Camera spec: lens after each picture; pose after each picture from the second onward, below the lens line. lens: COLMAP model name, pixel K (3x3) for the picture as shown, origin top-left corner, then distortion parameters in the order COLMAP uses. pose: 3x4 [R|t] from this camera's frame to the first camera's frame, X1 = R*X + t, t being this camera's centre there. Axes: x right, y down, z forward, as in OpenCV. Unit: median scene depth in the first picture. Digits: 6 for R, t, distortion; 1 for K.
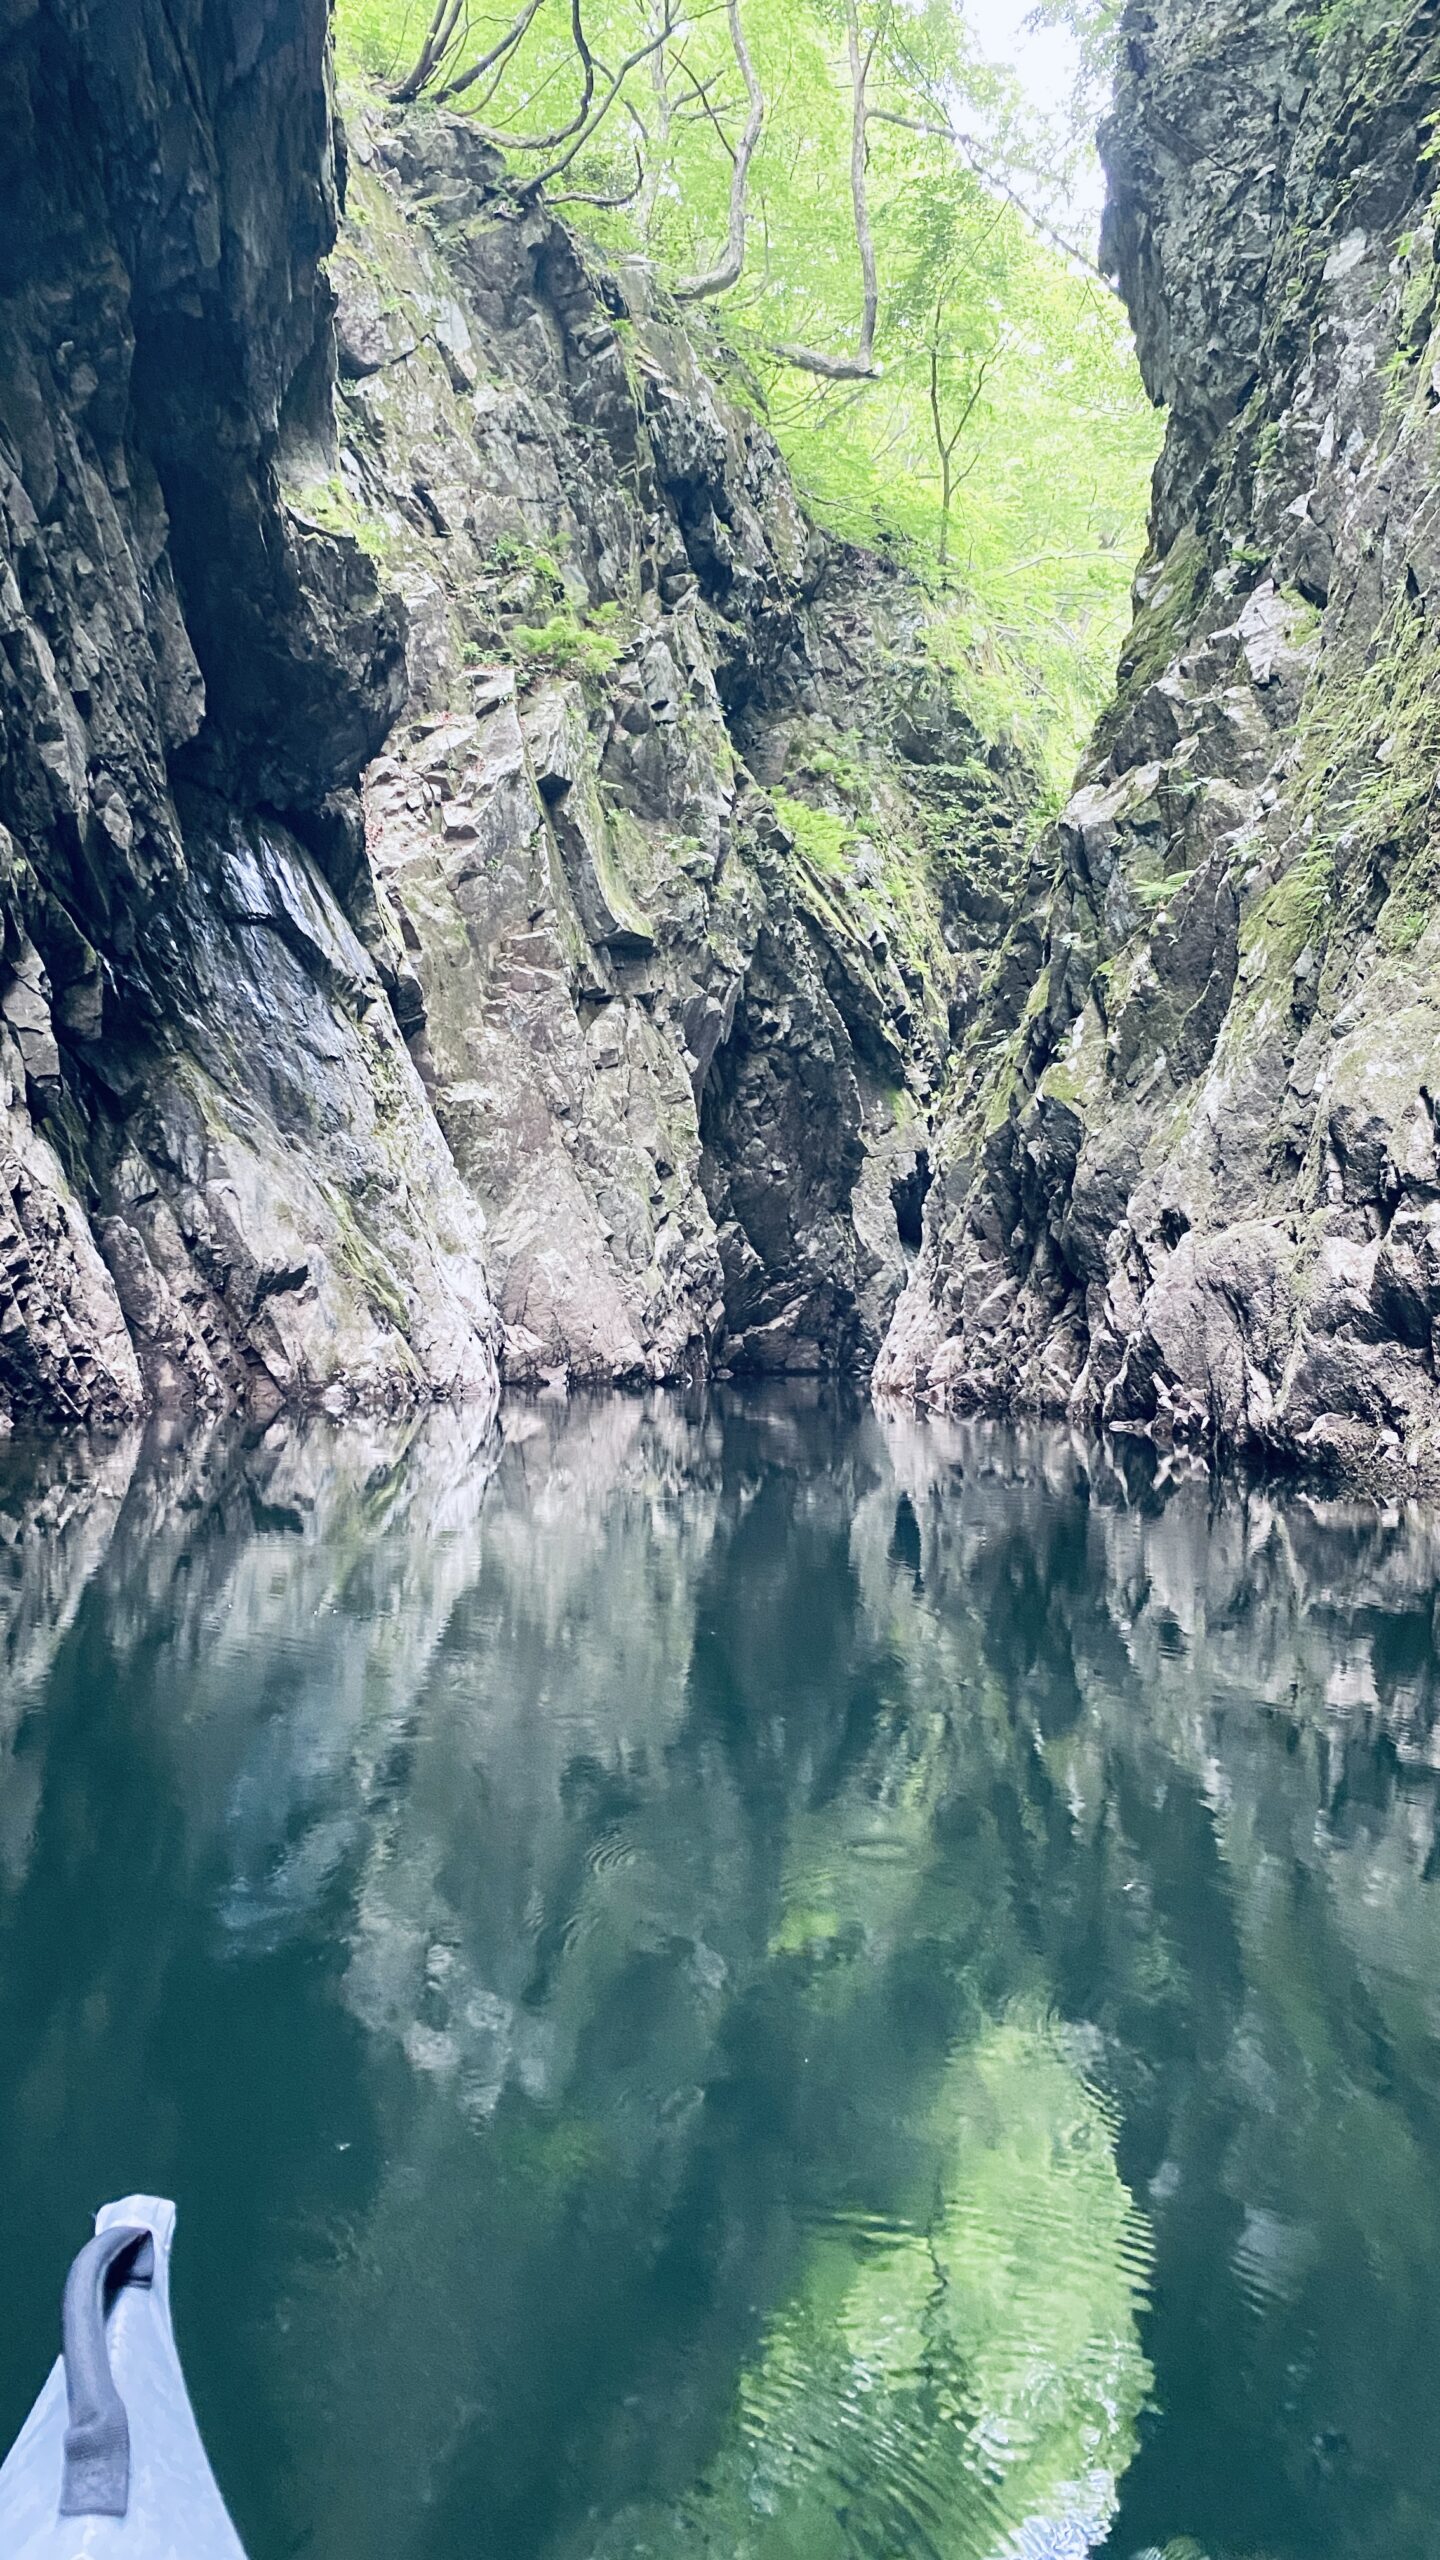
lens RADIAL K [[1933.1, 0, 723.5], [0, 1933.1, 1305.0], [0, 0, 1]] dist [0.112271, -0.252998]
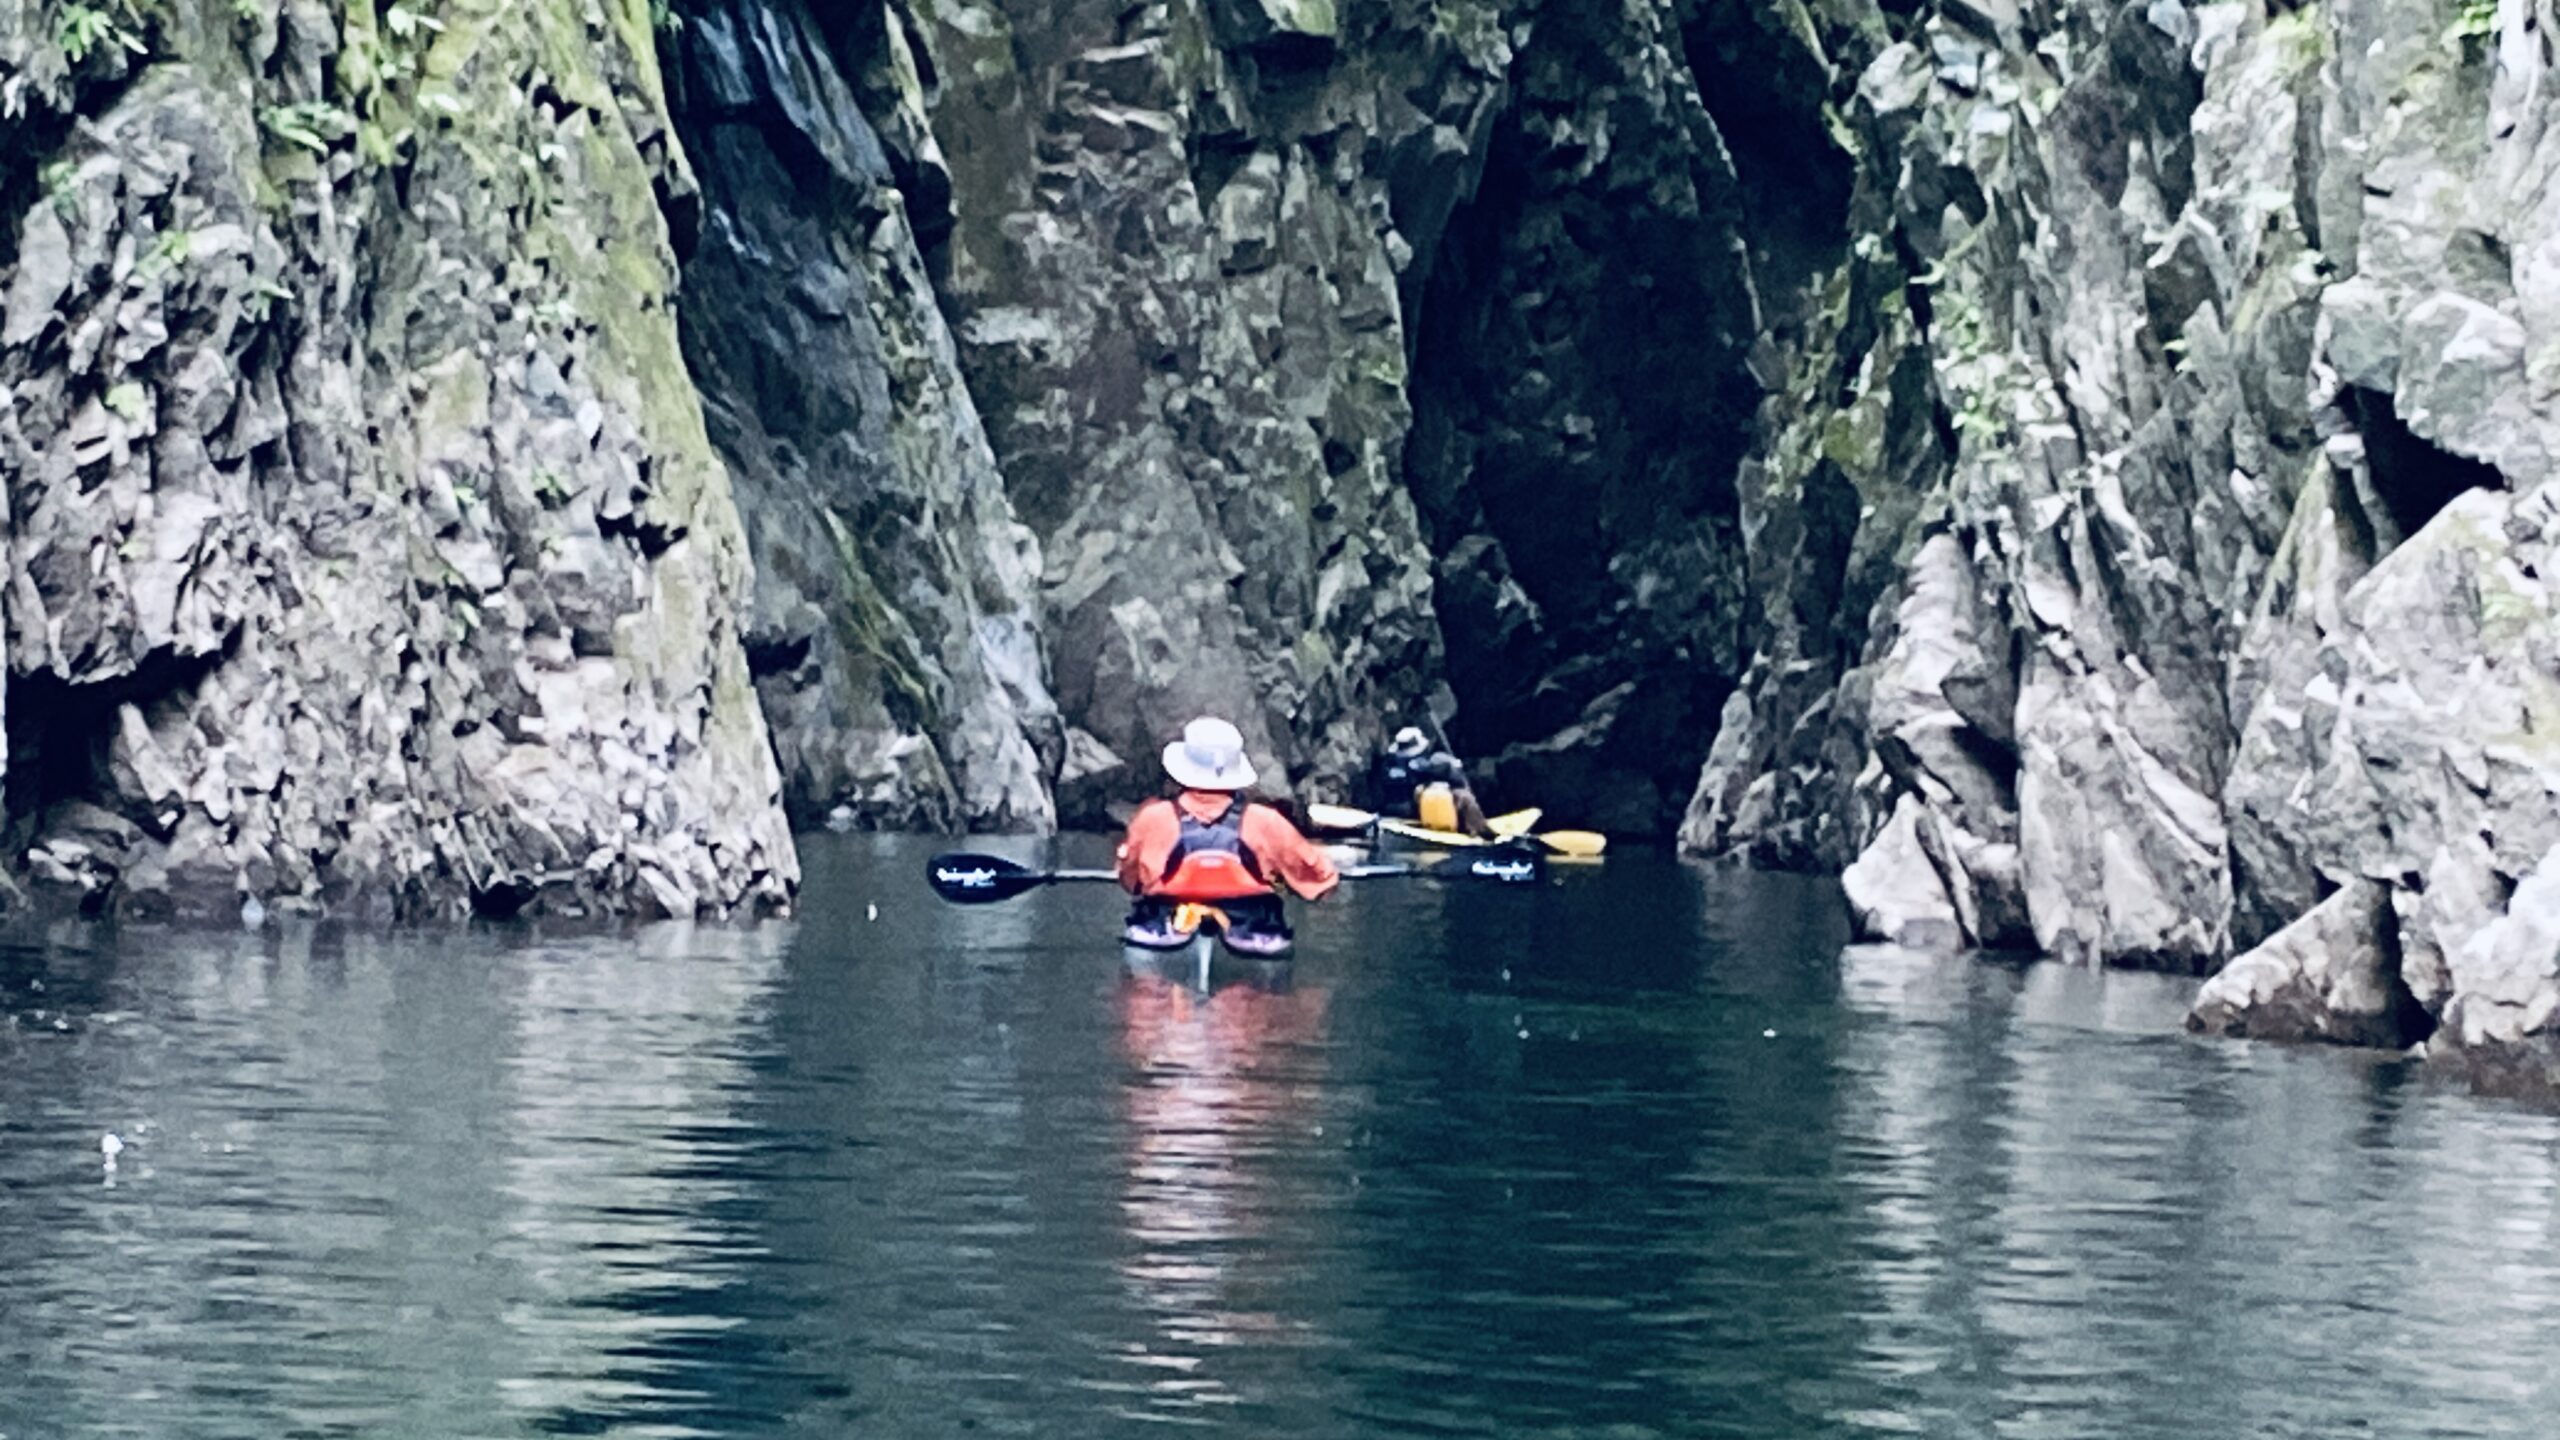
lens RADIAL K [[7694.2, 0, 1279.3], [0, 7694.2, 720.1], [0, 0, 1]] dist [-0.053563, -0.282713]
pose [[0.998176, 0.034372, -0.049632, 0.071554], [-0.033869, 0.999366, 0.010934, -0.019698], [0.049977, -0.009233, 0.998708, -1.347780]]
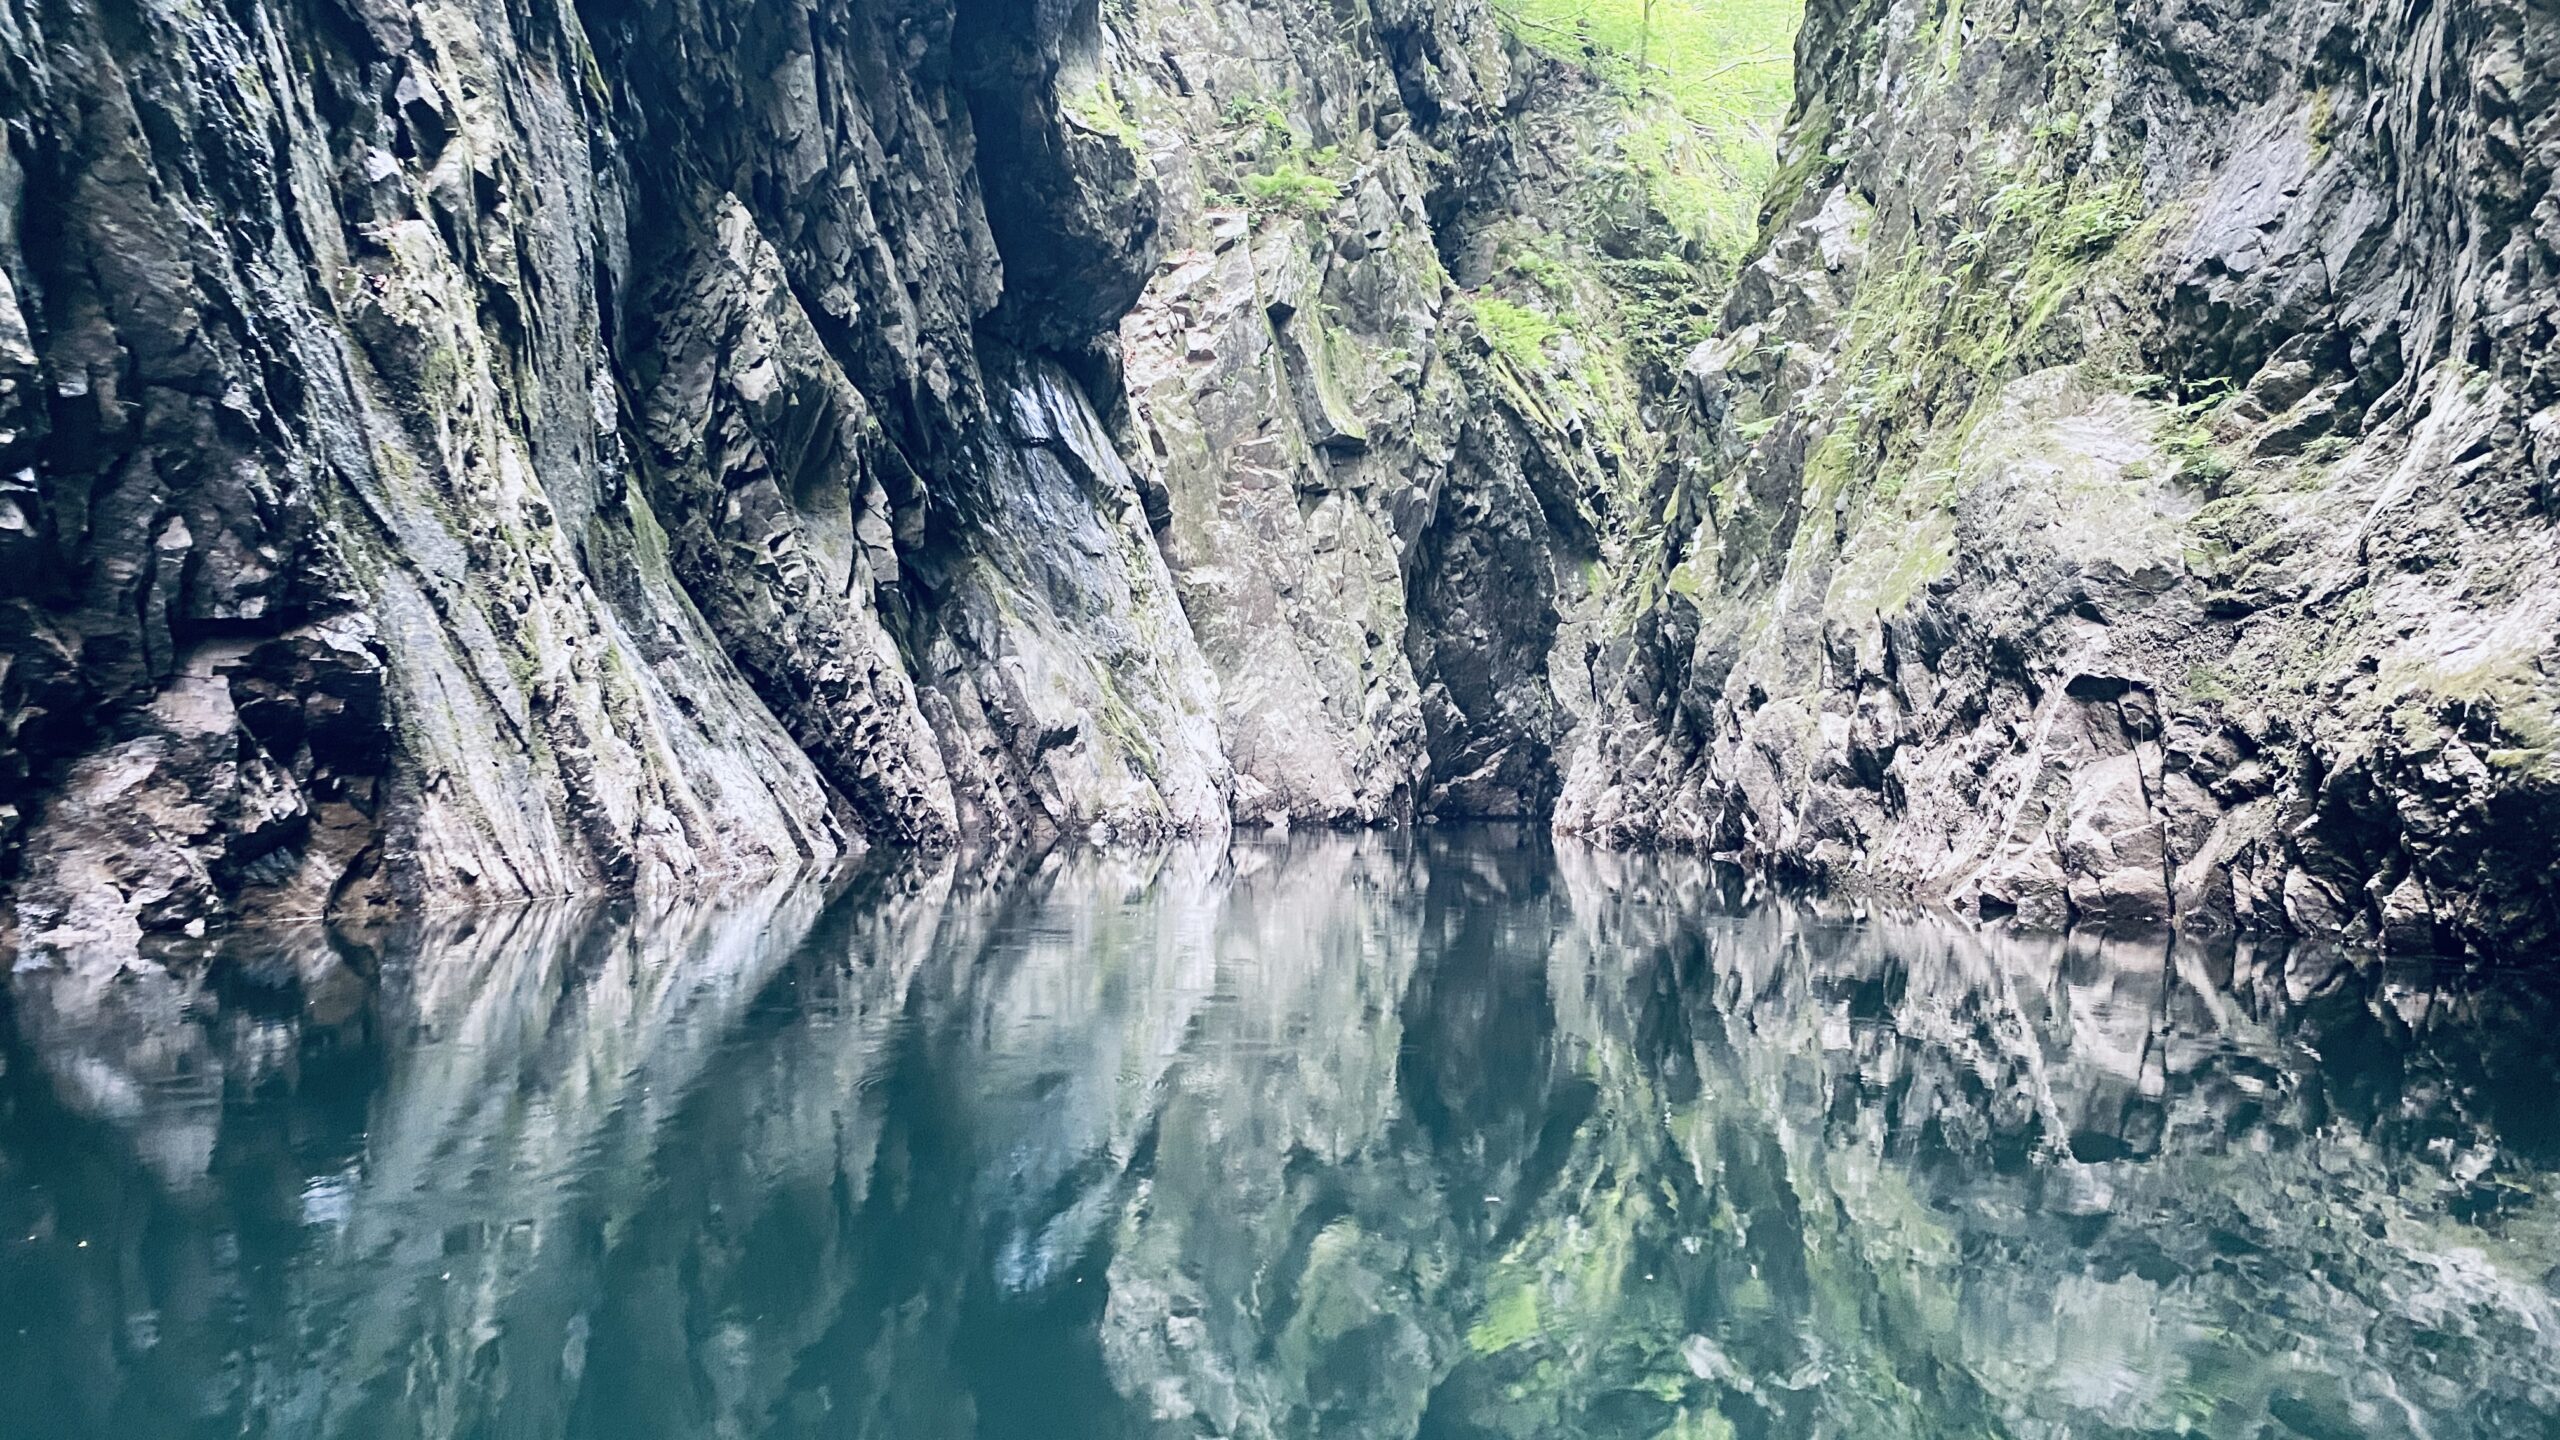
lens RADIAL K [[1933.1, 0, 1293.7], [0, 1933.1, 712.9], [0, 0, 1]] dist [0.112271, -0.252998]
pose [[0.996541, 0.001431, -0.083085, 0.019360], [-0.003281, 0.999750, -0.022132, -0.000964], [0.083032, 0.022328, 0.996297, -0.165374]]
